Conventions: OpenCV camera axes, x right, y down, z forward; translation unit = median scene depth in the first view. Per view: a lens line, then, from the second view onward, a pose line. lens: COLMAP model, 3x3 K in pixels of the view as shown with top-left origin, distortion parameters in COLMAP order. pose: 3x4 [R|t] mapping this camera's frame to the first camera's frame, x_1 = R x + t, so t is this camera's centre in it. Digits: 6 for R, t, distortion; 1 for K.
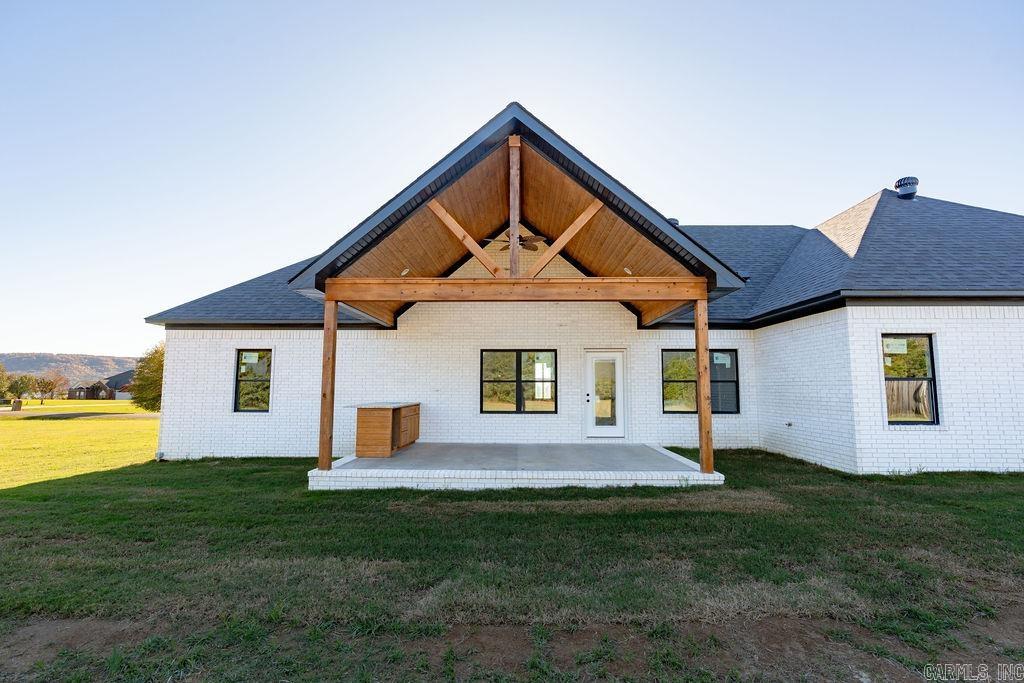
lens RADIAL K [[459.2, 0, 512.0], [0, 459.2, 341.5], [0, 0, 1]] dist [-0.001414, 0.000209]
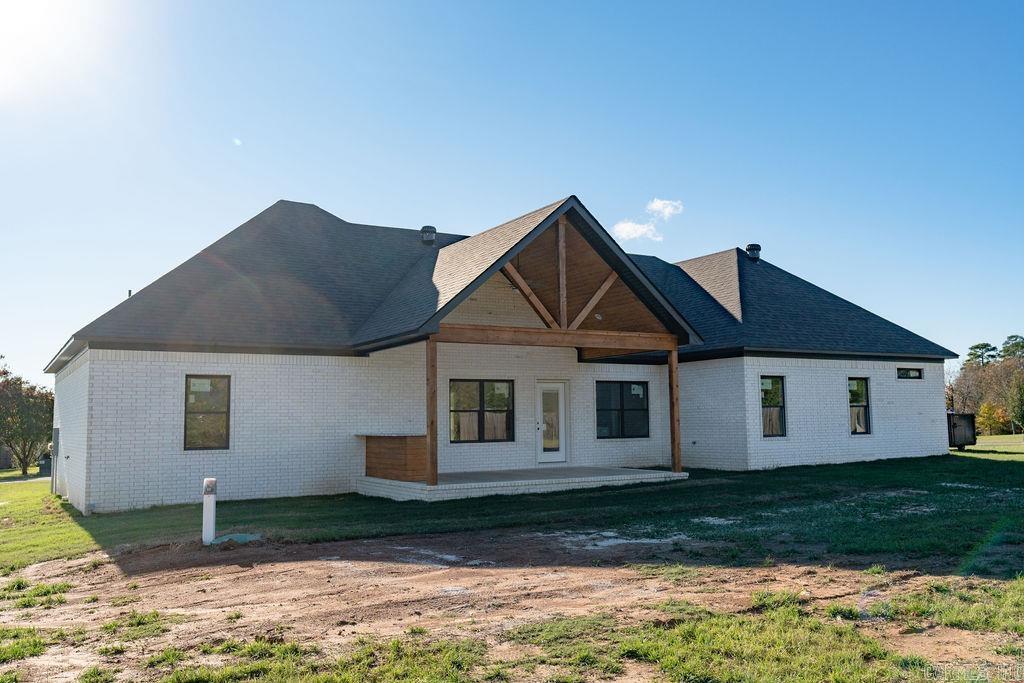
lens RADIAL K [[862.4, 0, 512.0], [0, 862.4, 341.5], [0, 0, 1]] dist [0.009137, 0.002442]
pose [[0.850113, 0.034830, 0.525447, -0.957400], [-0.034994, 0.999341, -0.009626, -0.051744], [-0.525436, -0.010205, 0.850772, -0.673959]]
